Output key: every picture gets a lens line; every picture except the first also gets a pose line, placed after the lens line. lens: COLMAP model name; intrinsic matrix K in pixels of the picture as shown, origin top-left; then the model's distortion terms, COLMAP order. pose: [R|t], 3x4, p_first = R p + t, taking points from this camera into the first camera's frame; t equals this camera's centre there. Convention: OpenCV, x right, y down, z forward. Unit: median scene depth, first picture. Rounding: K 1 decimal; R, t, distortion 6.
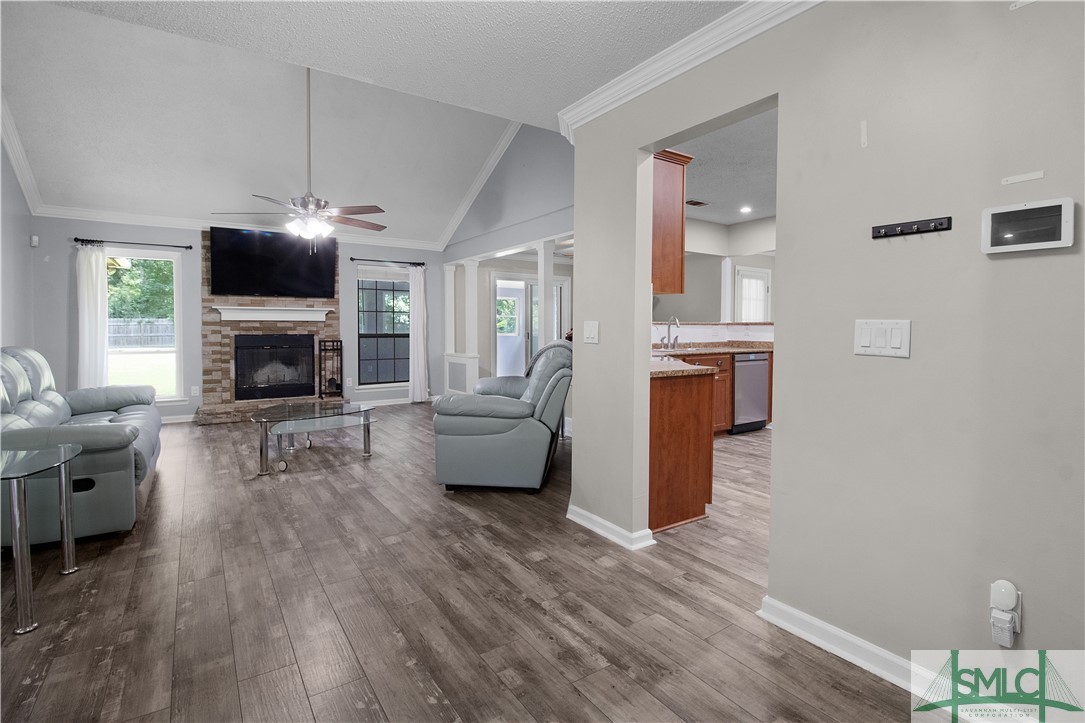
lens RADIAL K [[512.2, 0, 546.4], [0, 512.2, 332.0], [0, 0, 1]] dist [0.002219, -0.014331]
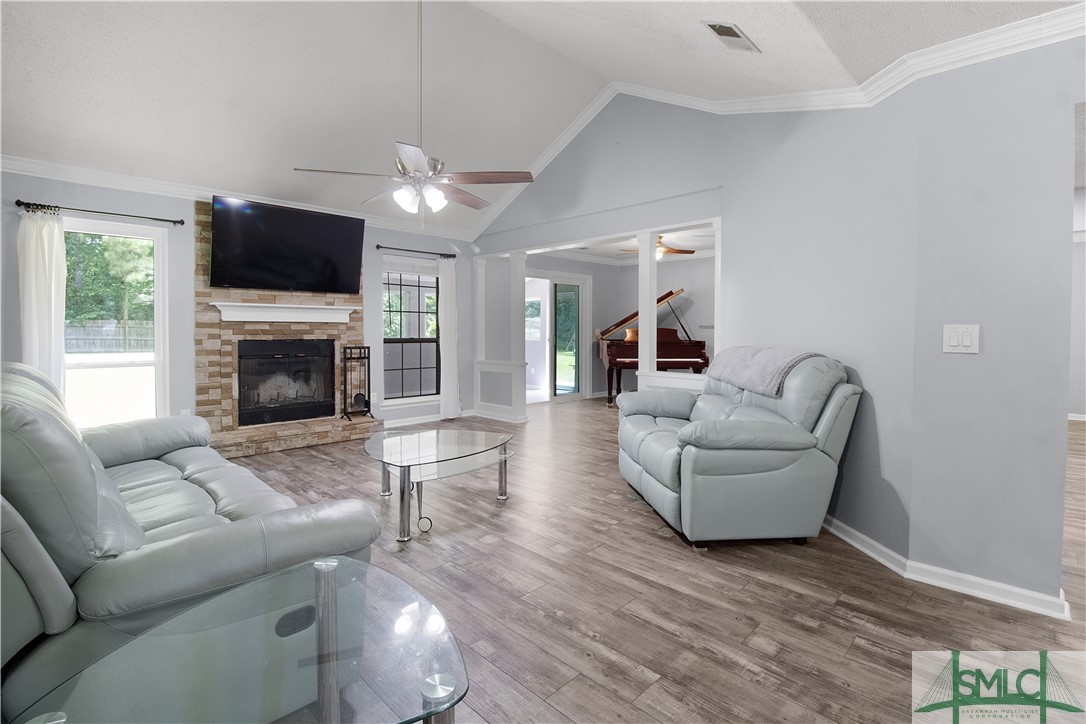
lens RADIAL K [[512.7, 0, 546.9], [0, 512.7, 332.5], [0, 0, 1]] dist [0.002219, -0.014331]
pose [[0.981173, 0.000788, 0.193127, -0.309347], [-0.000084, 0.999993, -0.003651, -0.003262], [-0.193128, 0.003566, 0.981167, 0.165895]]
